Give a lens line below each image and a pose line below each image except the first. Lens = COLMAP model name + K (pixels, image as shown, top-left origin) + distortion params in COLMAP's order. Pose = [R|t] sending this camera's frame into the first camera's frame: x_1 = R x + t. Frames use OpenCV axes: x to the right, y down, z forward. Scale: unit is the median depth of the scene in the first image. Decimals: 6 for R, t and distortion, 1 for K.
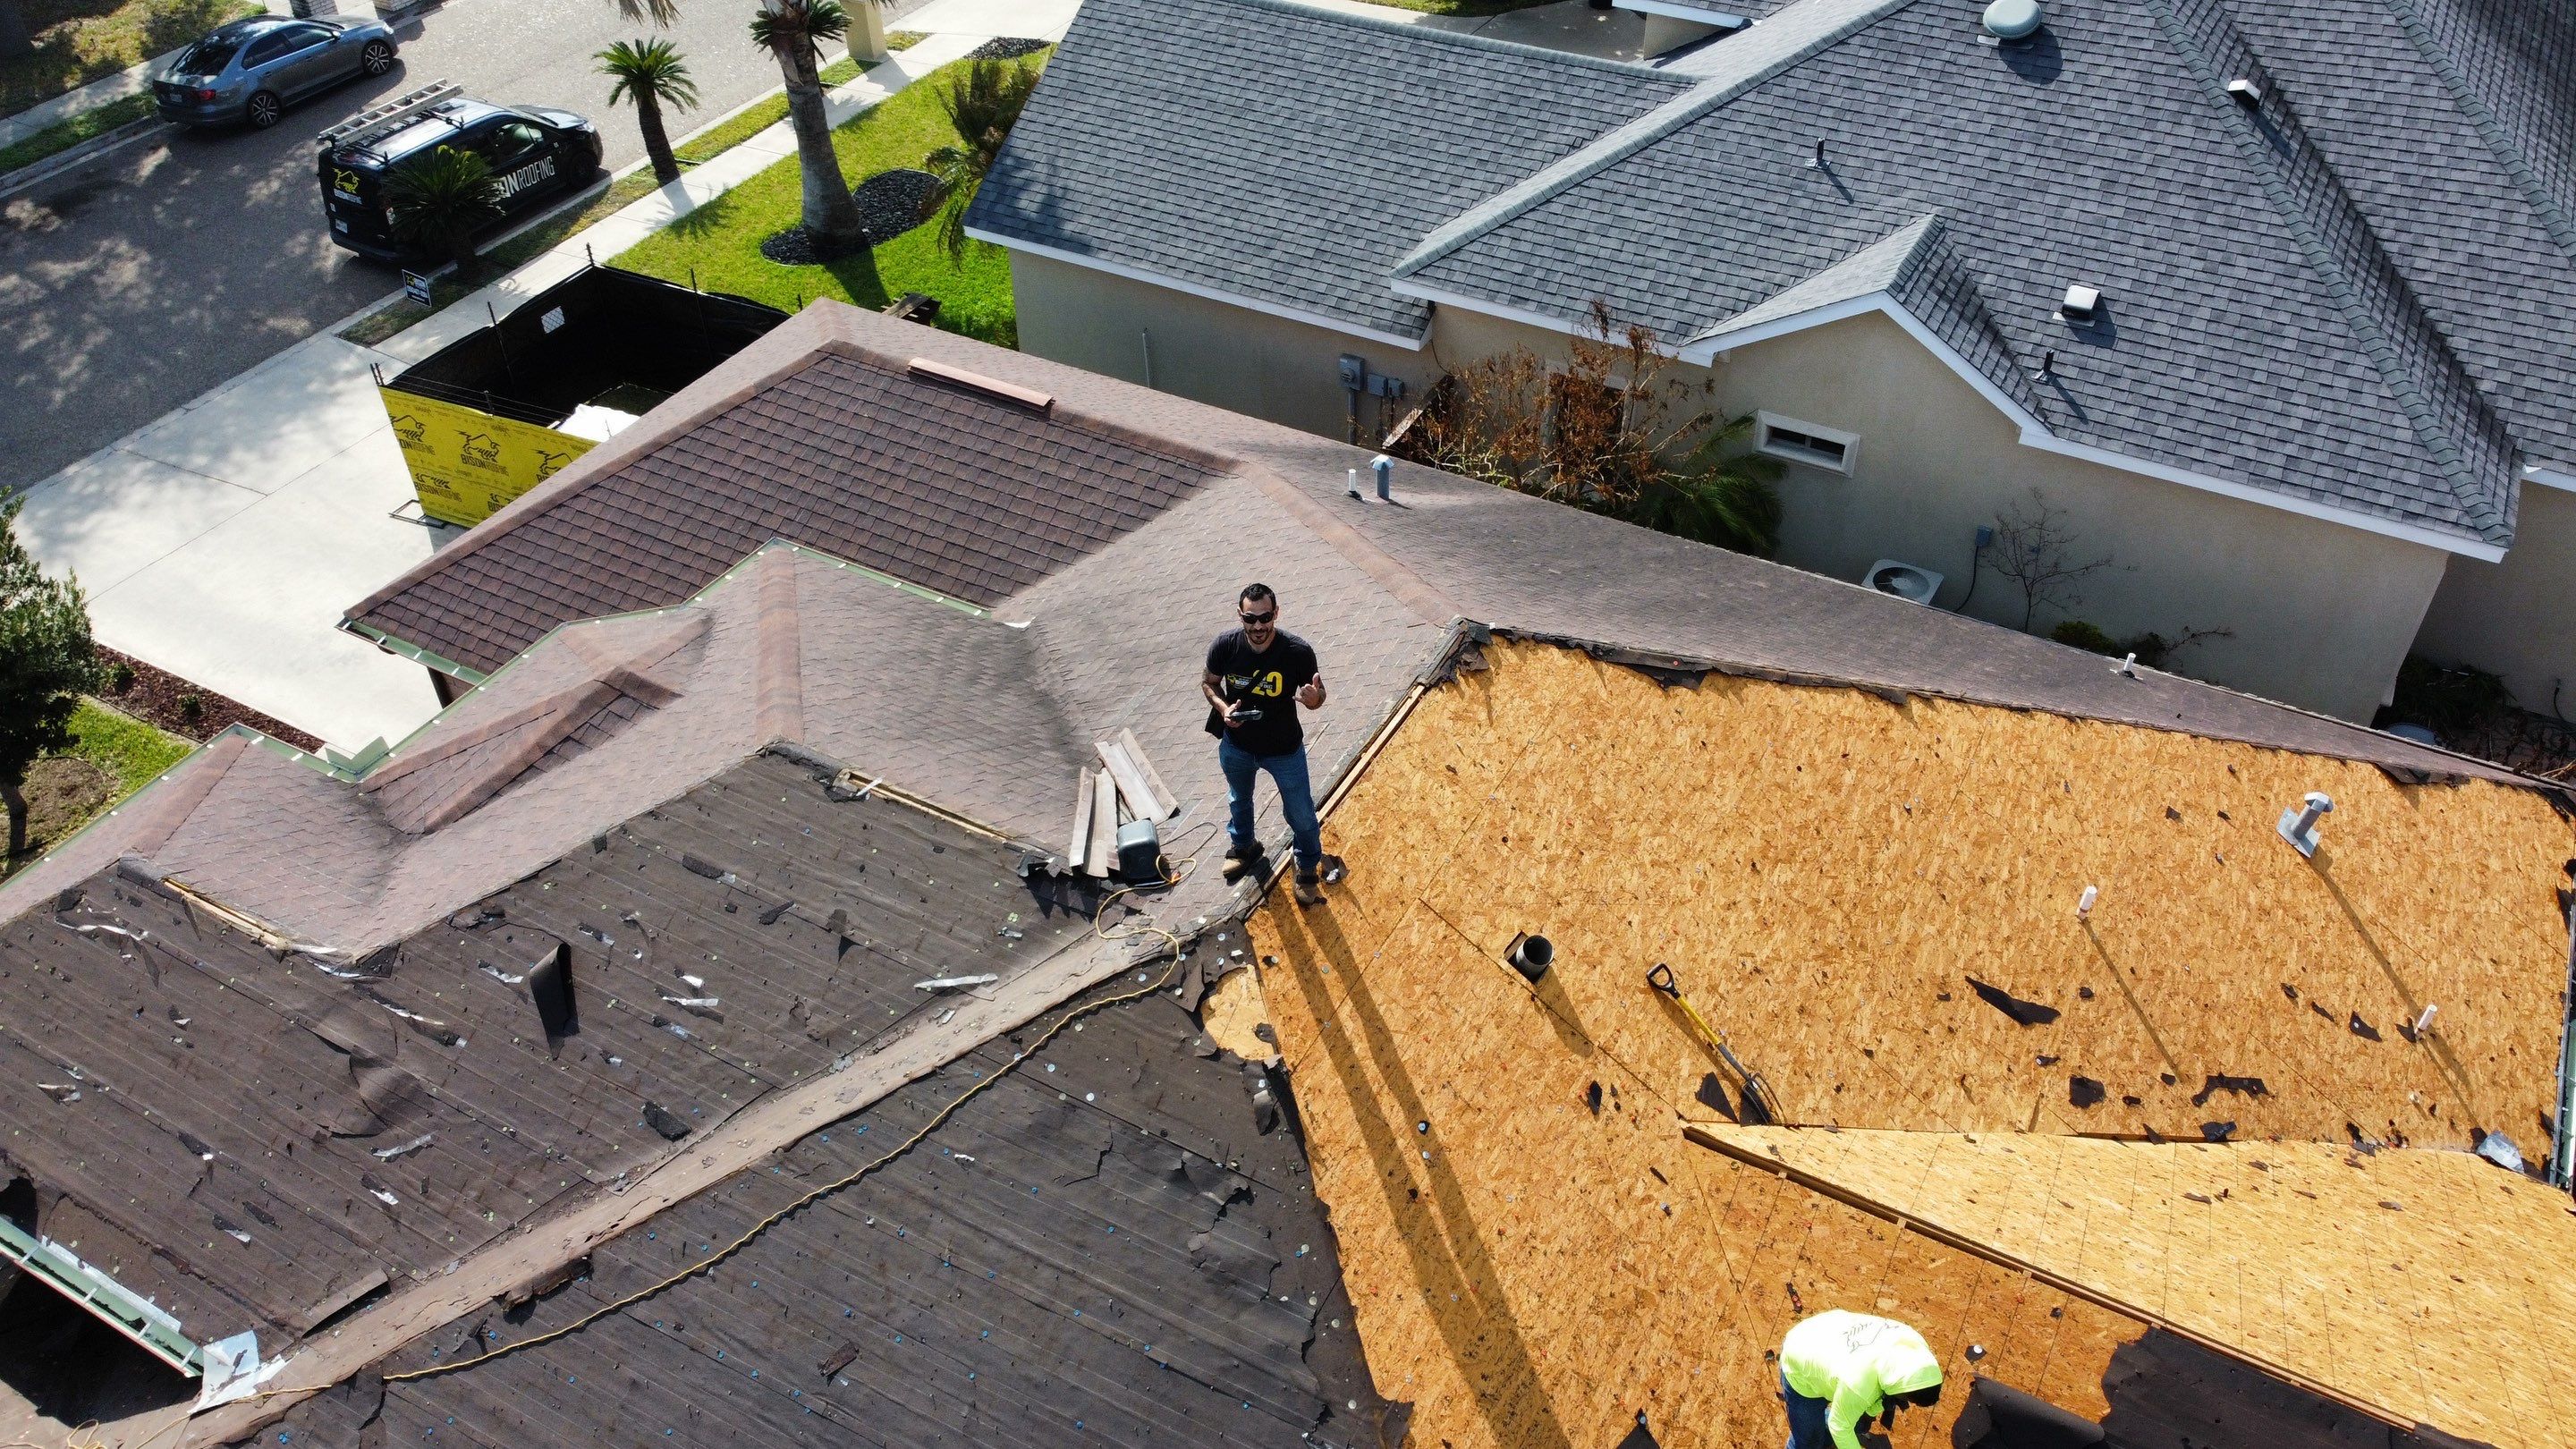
lens RADIAL K [[1947.4, 0, 1279.1], [0, 1947.4, 724.9], [0, 0, 1]] dist [0.006869, -0.011203]
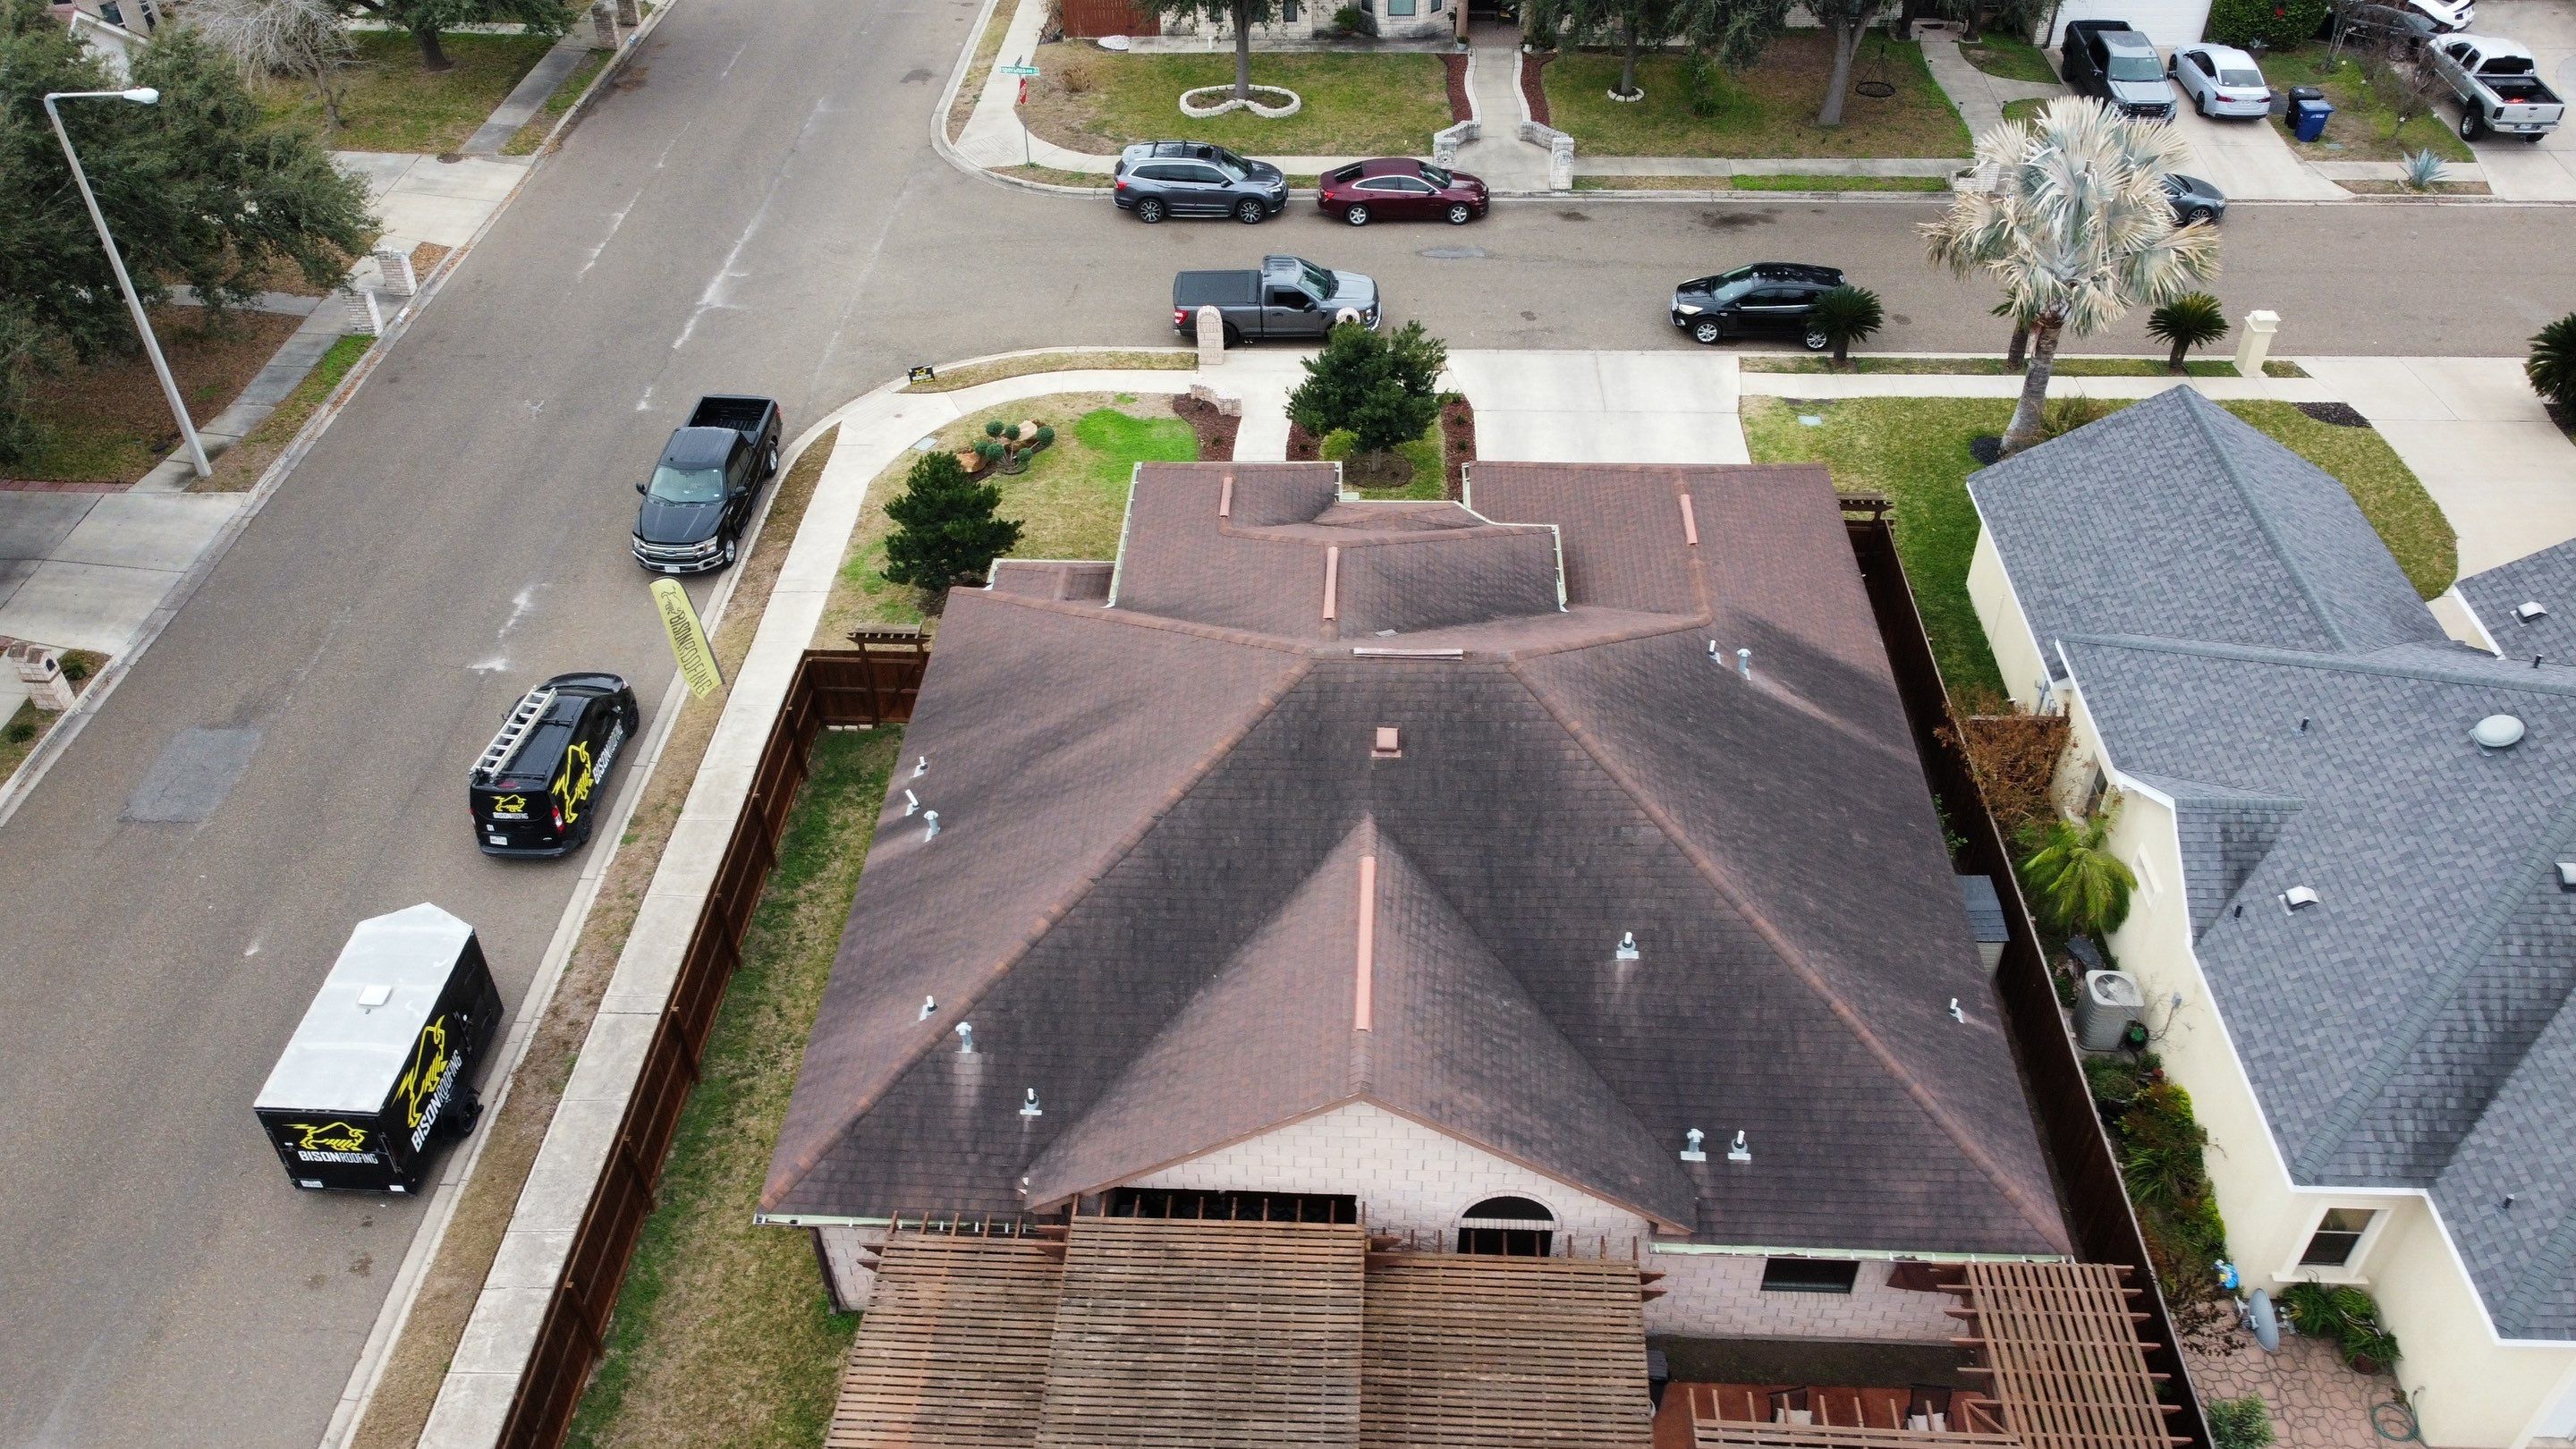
lens RADIAL K [[1947.4, 0, 1284.4], [0, 1947.4, 714.1], [0, 0, 1]] dist [0.006869, -0.011203]
pose [[0.449276, 0.573095, -0.685356, 1.567780], [-0.573310, 0.773293, 0.270802, -0.457972], [0.685176, 0.271257, 0.675983, -0.750712]]
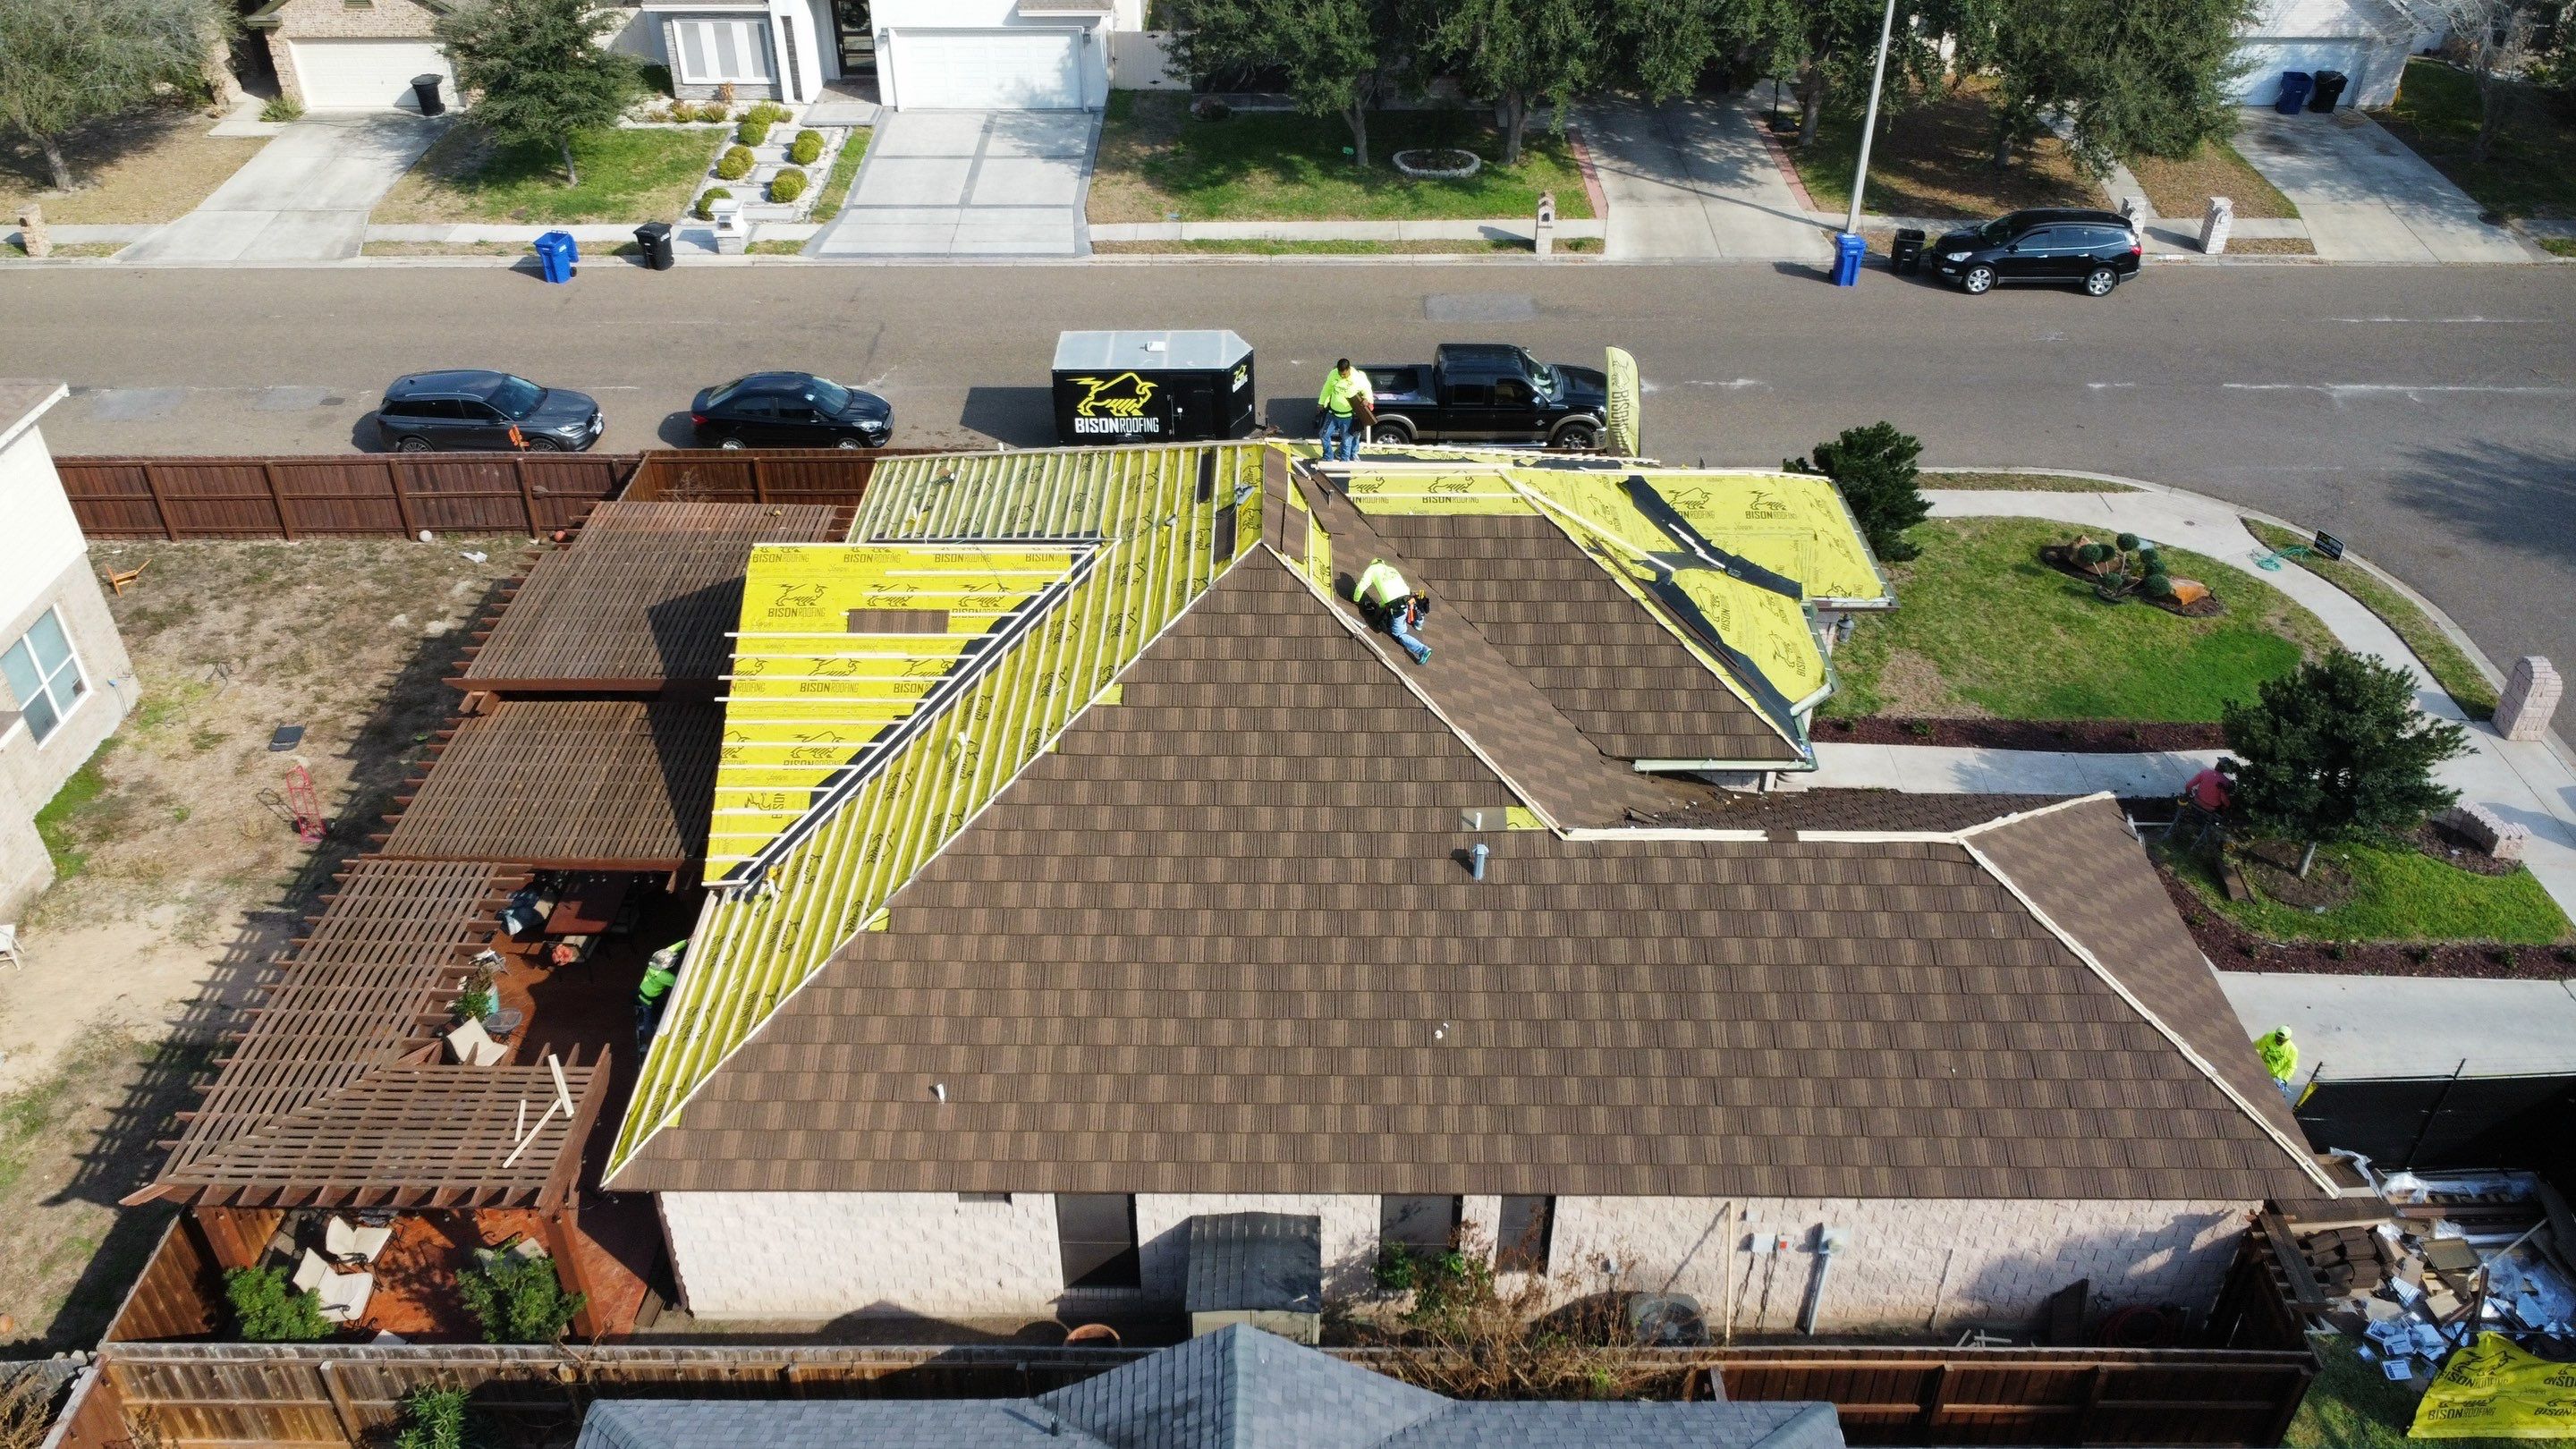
lens RADIAL K [[1947.4, 0, 1292.2], [0, 1947.4, 717.9], [0, 0, 1]] dist [0.006869, -0.011203]
pose [[-0.873327, 0.291066, -0.390615, 0.896587], [-0.304398, 0.299962, 0.904082, -1.800608], [0.380318, 0.908462, -0.173365, 1.457408]]
